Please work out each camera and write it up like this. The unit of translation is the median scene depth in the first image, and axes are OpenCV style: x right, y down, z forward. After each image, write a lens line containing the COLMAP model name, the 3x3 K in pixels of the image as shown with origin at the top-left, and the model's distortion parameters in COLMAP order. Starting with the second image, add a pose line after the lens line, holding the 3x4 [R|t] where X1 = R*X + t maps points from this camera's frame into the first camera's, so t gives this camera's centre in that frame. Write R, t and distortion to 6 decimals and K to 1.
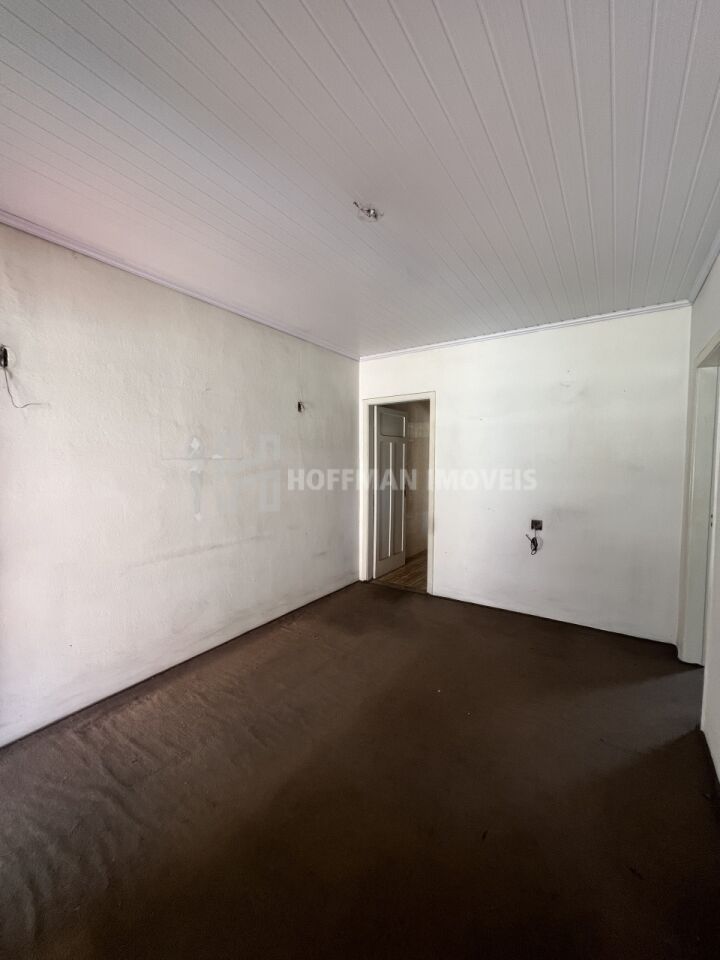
lens RADIAL K [[383.9, 0, 358.6], [0, 383.9, 480.8], [0, 0, 1]] dist [-0.003871, 0.001319]
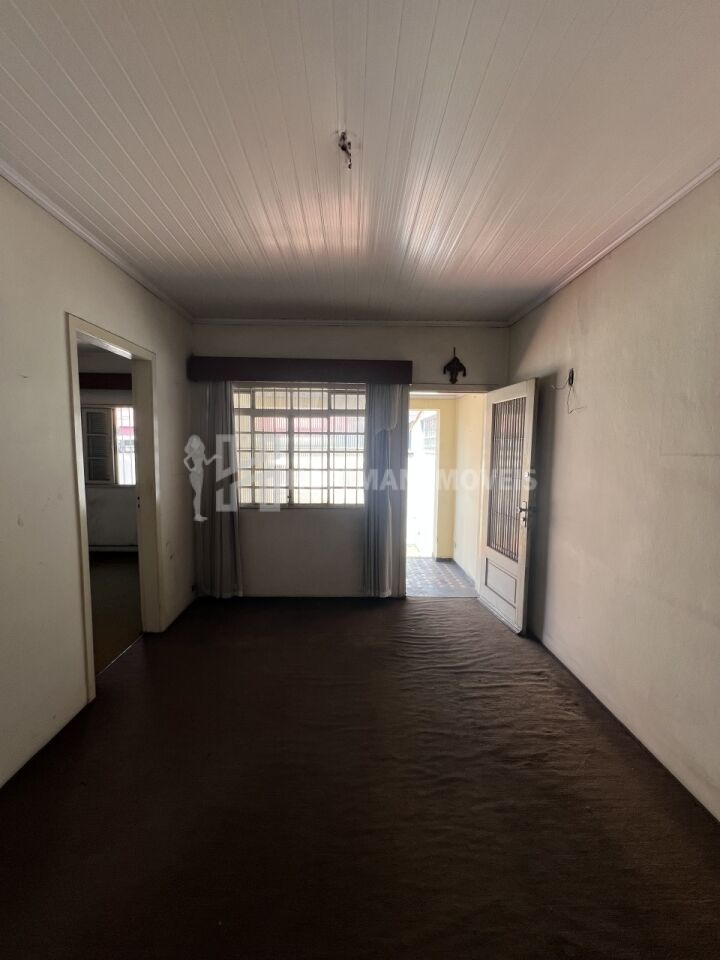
lens RADIAL K [[383.9, 0, 358.0], [0, 383.9, 479.9], [0, 0, 1]] dist [-0.003871, 0.001319]
pose [[-0.826114, 0.034265, -0.562461, 0.251984], [-0.042249, 0.991574, 0.122459, -0.052158], [0.561917, 0.124929, -0.817705, 0.919601]]
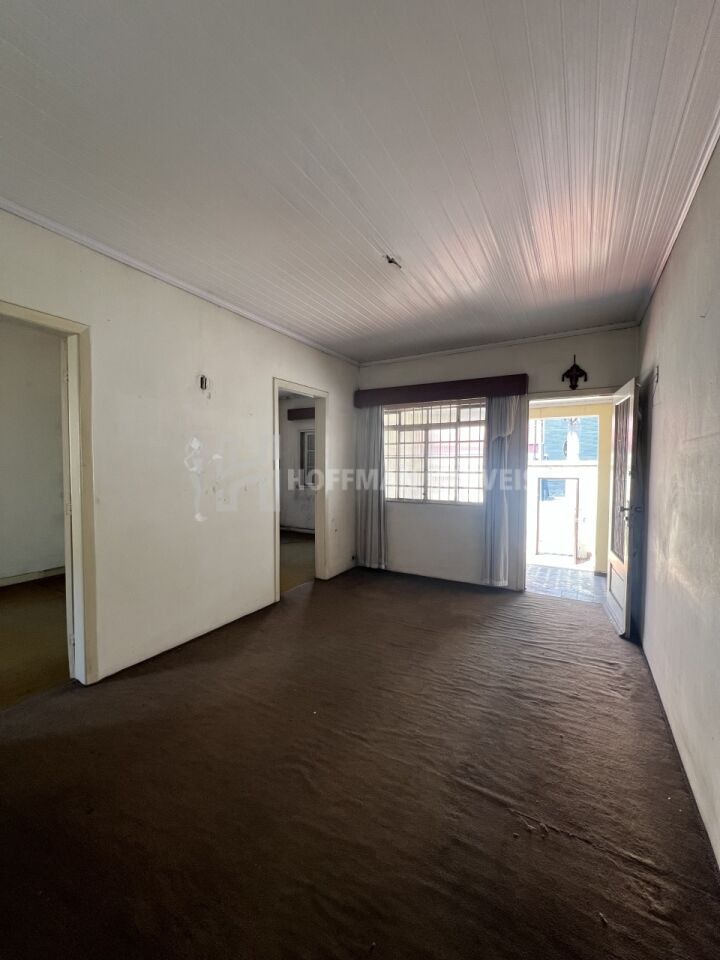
lens RADIAL K [[383.9, 0, 359.7], [0, 383.9, 480.3], [0, 0, 1]] dist [-0.003871, 0.001319]
pose [[-0.998358, -0.005698, -0.057004, 0.108370], [-0.010816, 0.995895, 0.089866, -0.030612], [0.056258, 0.090335, -0.994321, 1.237564]]
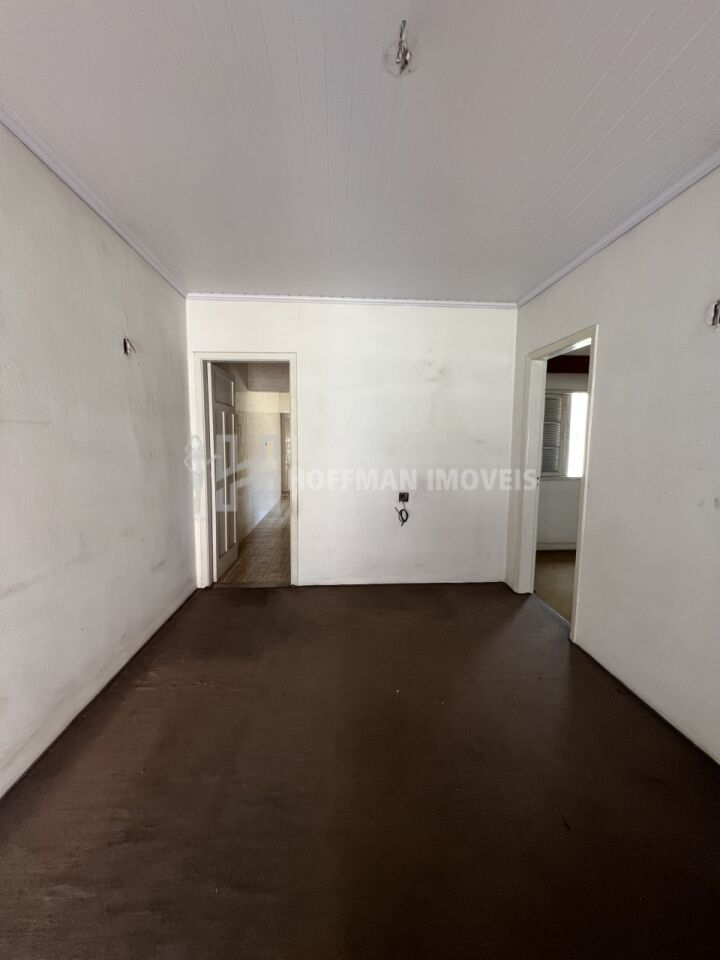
lens RADIAL K [[383.9, 0, 360.9], [0, 383.9, 480.4], [0, 0, 1]] dist [-0.003871, 0.001319]
pose [[0.794415, -0.058630, 0.604538, -0.251605], [0.026475, 0.997727, 0.061972, 0.002979], [-0.606797, -0.033226, 0.794162, 0.248828]]
